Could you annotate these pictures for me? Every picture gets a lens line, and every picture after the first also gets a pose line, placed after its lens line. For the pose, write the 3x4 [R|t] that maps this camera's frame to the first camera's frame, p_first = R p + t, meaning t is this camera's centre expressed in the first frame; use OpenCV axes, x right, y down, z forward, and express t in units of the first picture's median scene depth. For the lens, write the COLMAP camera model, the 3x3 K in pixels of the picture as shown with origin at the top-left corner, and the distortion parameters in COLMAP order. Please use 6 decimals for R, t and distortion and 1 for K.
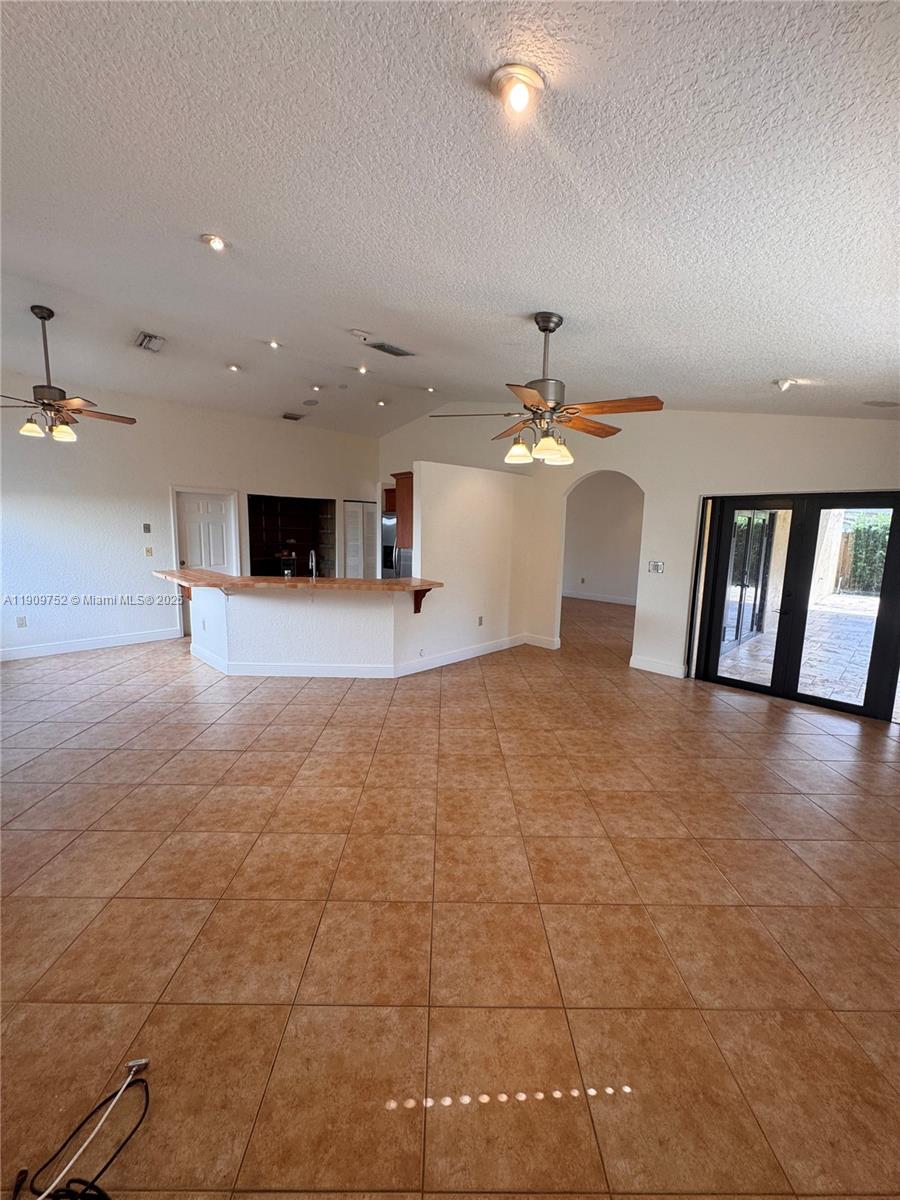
lens RADIAL K [[470.6, 0, 455.5], [0, 470.6, 598.7], [0, 0, 1]] dist [-0.001080, -0.000029]
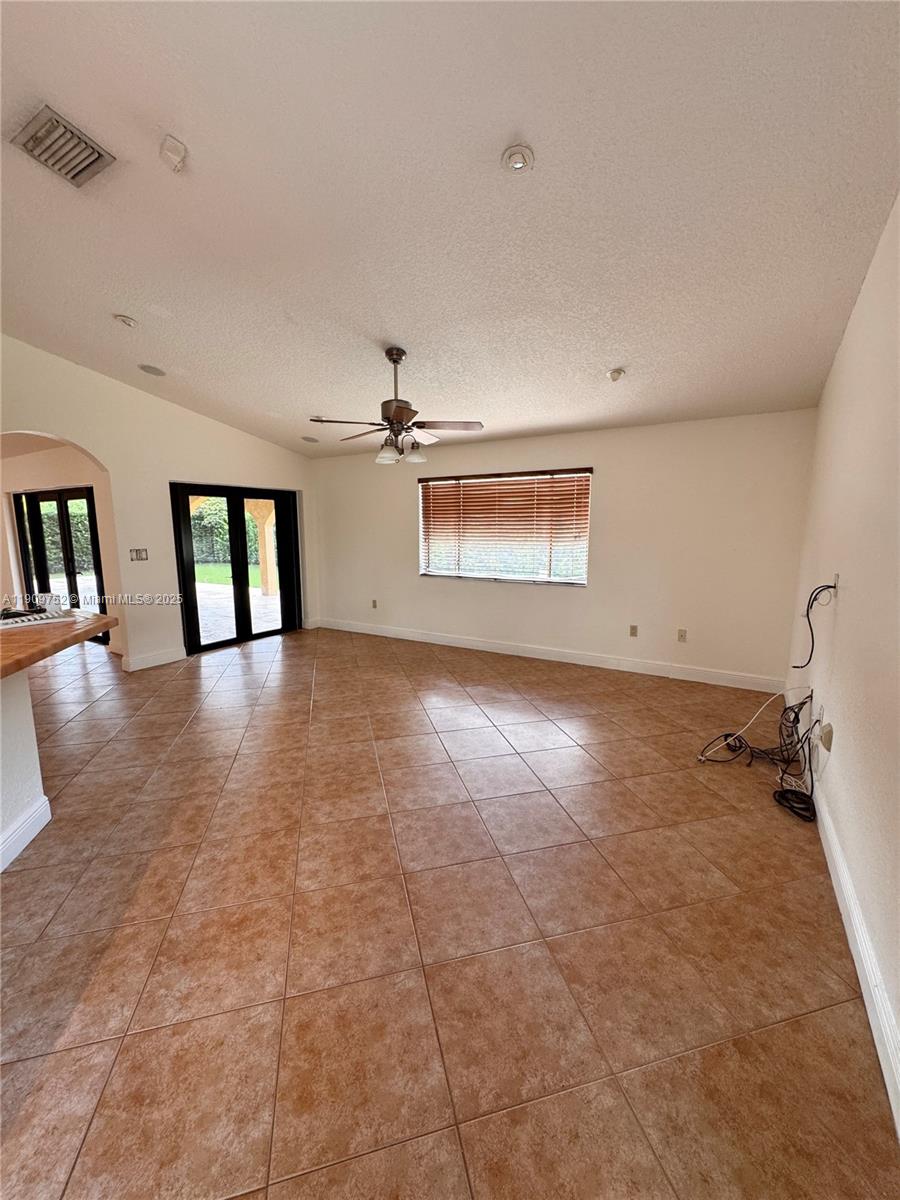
lens RADIAL K [[481.9, 0, 452.0], [0, 481.9, 596.4], [0, 0, 1]] dist [0.000044, -0.000176]
pose [[-0.233710, -0.160699, 0.958935, -1.110646], [0.139988, 0.970411, 0.196740, -0.152354], [-0.962176, 0.180220, -0.204299, 1.114047]]
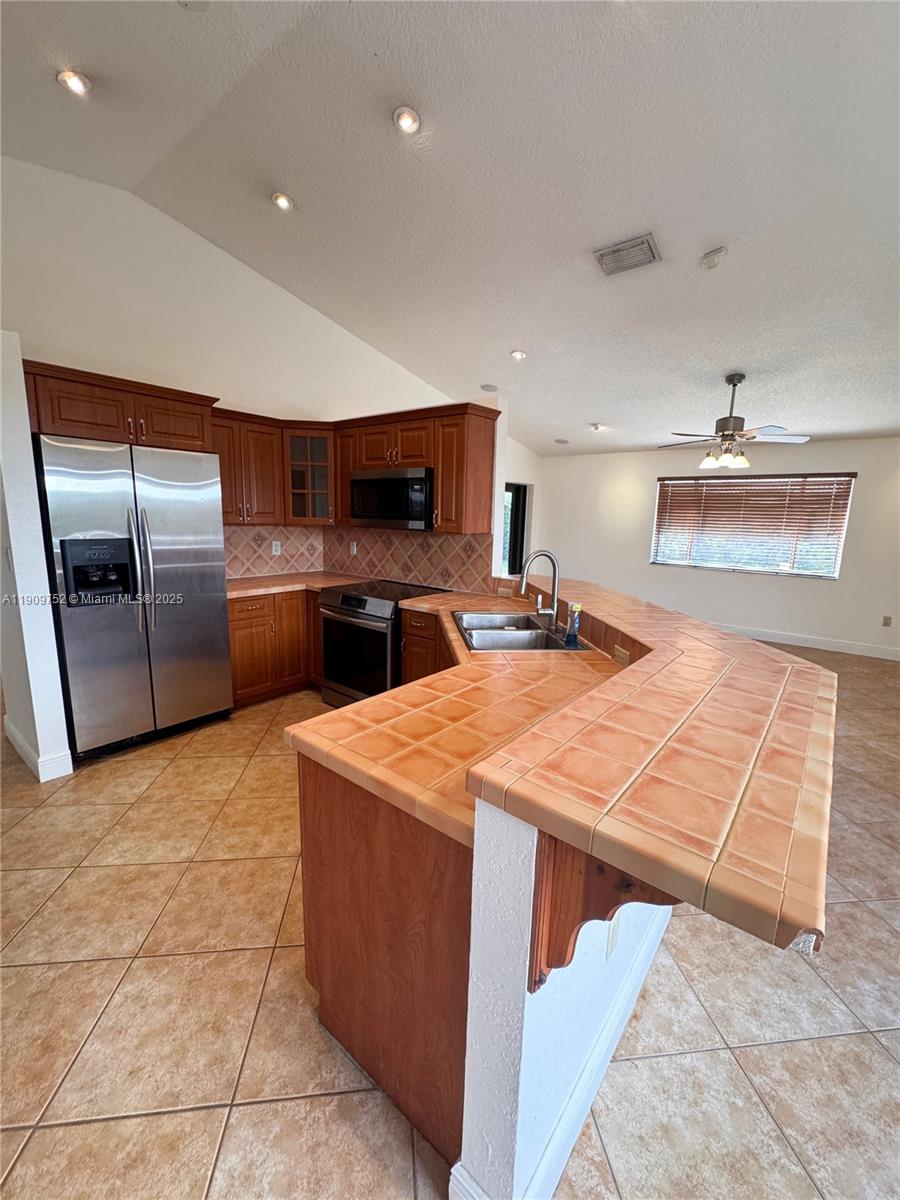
lens RADIAL K [[476.5, 0, 450.0], [0, 476.5, 600.0], [0, 0, 1]] dist [-0.001815, 0.000334]
pose [[-0.096471, -0.197171, 0.975611, -1.283251], [0.115738, 0.971312, 0.207746, -0.273114], [-0.988584, 0.132957, -0.070883, 1.954818]]
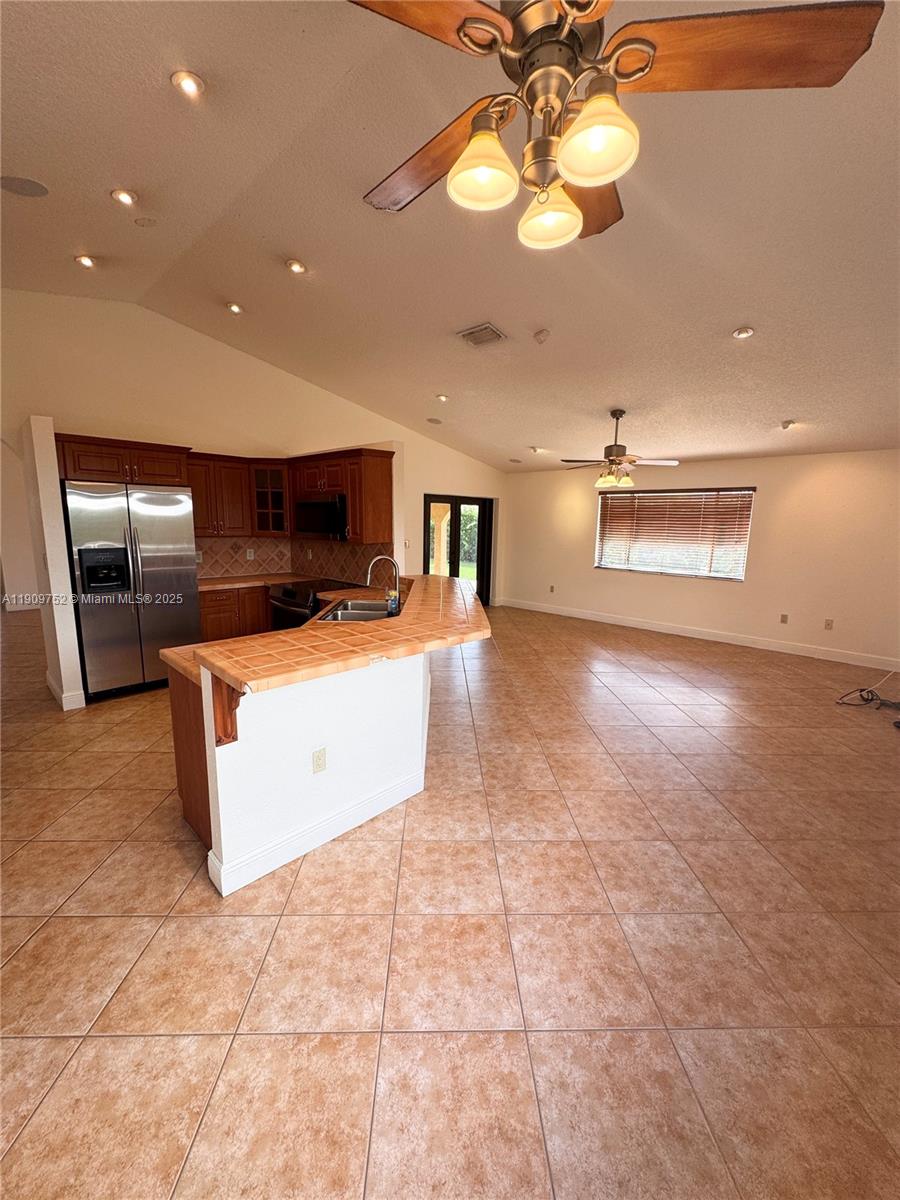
lens RADIAL K [[477.6, 0, 450.0], [0, 477.6, 600.0], [0, 0, 1]] dist [0.001581, -0.000063]
pose [[-0.004796, -0.184463, 0.982828, -1.668550], [0.125571, 0.974948, 0.183596, -0.257306], [-0.992073, 0.124295, 0.018487, 1.561059]]
